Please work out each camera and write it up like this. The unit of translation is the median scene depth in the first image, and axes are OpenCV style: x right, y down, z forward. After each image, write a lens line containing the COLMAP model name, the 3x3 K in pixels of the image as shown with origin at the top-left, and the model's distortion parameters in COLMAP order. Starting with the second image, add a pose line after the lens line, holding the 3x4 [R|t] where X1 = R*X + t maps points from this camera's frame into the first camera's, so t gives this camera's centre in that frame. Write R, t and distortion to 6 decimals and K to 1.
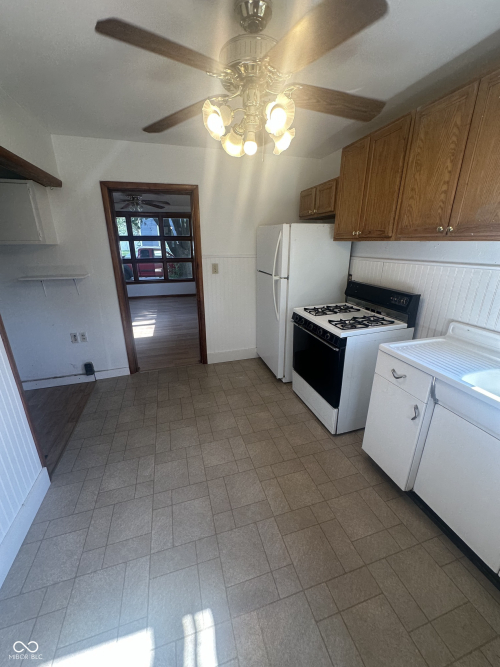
lens RADIAL K [[268.5, 0, 250.0], [0, 268.5, 333.5], [0, 0, 1]] dist [-0.000818, 0.000136]
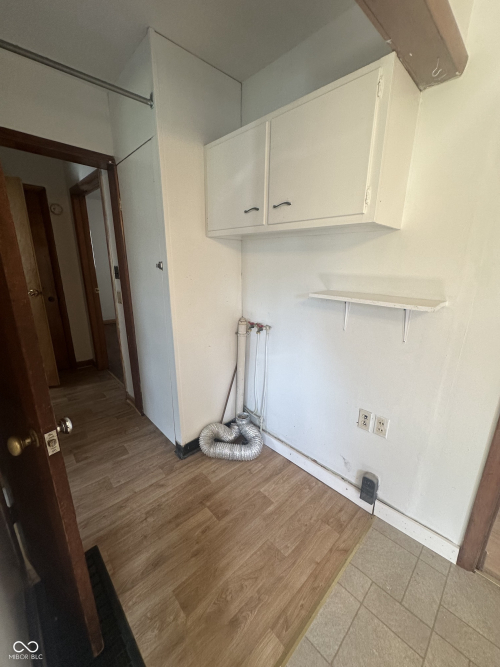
lens RADIAL K [[268.5, 0, 250.0], [0, 268.5, 333.5], [0, 0, 1]] dist [-0.000818, 0.000136]
pose [[0.450327, 0.238996, -0.860283, -0.525444], [-0.296200, 0.948935, 0.108575, -0.184451], [0.842301, 0.205921, 0.498122, 0.790976]]
